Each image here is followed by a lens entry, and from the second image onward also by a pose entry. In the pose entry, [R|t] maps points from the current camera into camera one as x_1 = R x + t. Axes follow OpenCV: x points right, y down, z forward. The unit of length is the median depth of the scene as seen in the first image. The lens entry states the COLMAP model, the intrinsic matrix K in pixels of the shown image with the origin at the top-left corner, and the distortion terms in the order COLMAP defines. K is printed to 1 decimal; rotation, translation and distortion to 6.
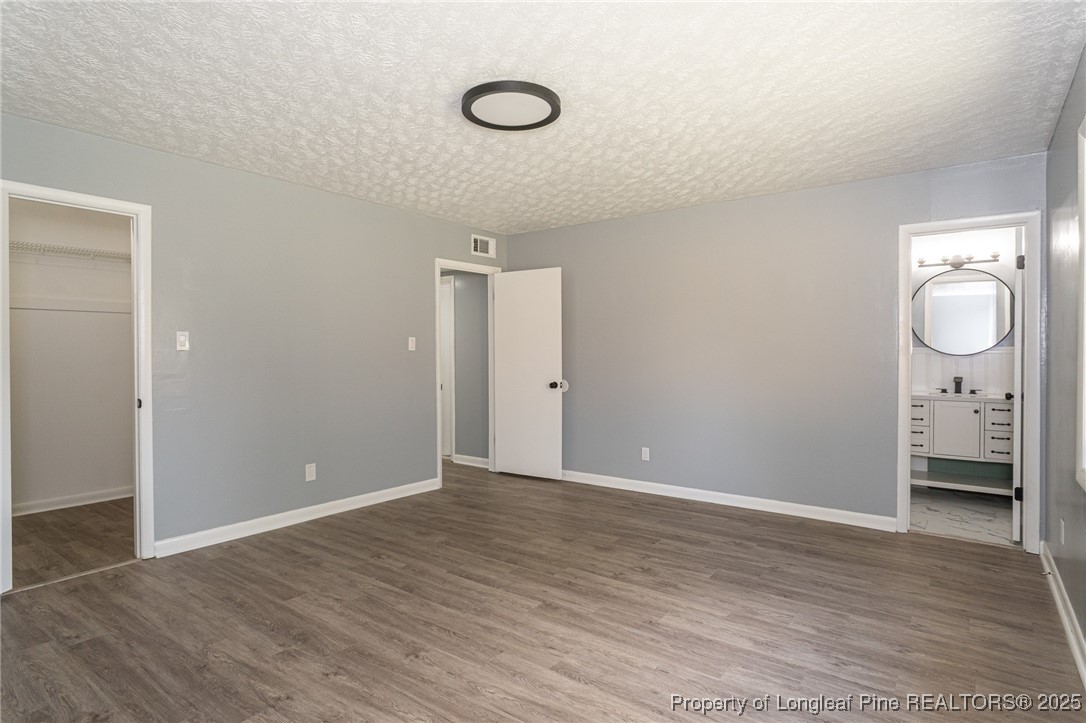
lens RADIAL K [[587.4, 0, 545.0], [0, 587.4, 358.9], [0, 0, 1]] dist [-0.012817, 0.005624]
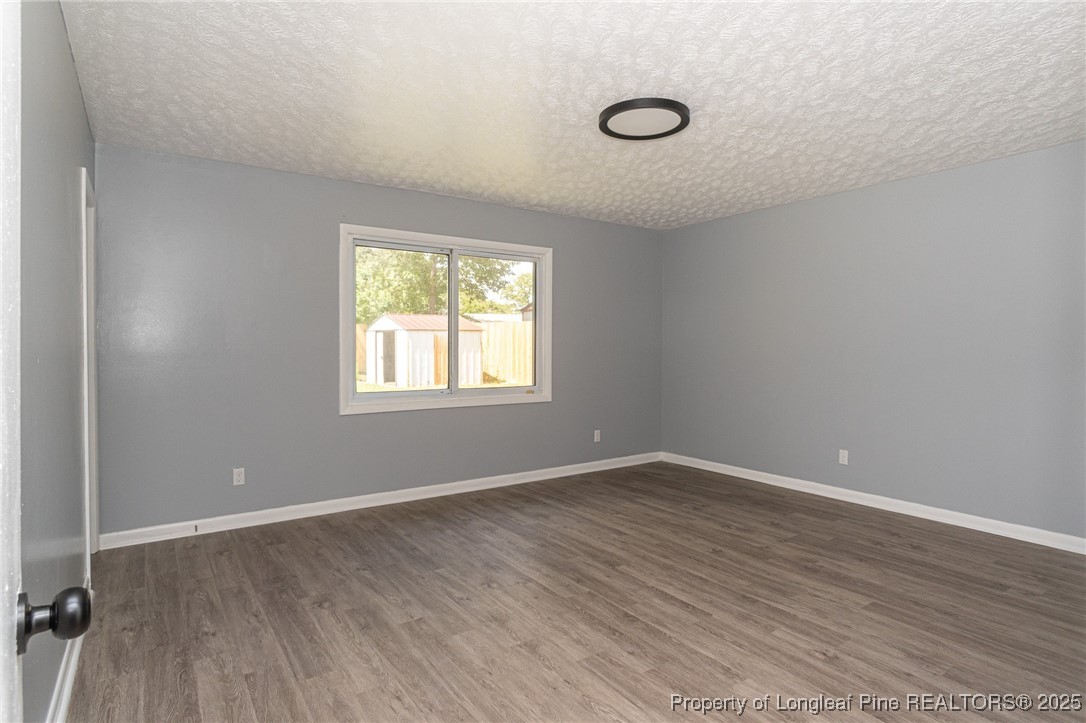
lens RADIAL K [[587.4, 0, 541.5], [0, 587.4, 356.8], [0, 0, 1]] dist [-0.012817, 0.005624]
pose [[-0.947779, -0.008446, 0.318817, -0.211267], [0.001171, 0.999550, 0.029962, -0.024830], [-0.318927, 0.028771, -0.947343, 1.958398]]
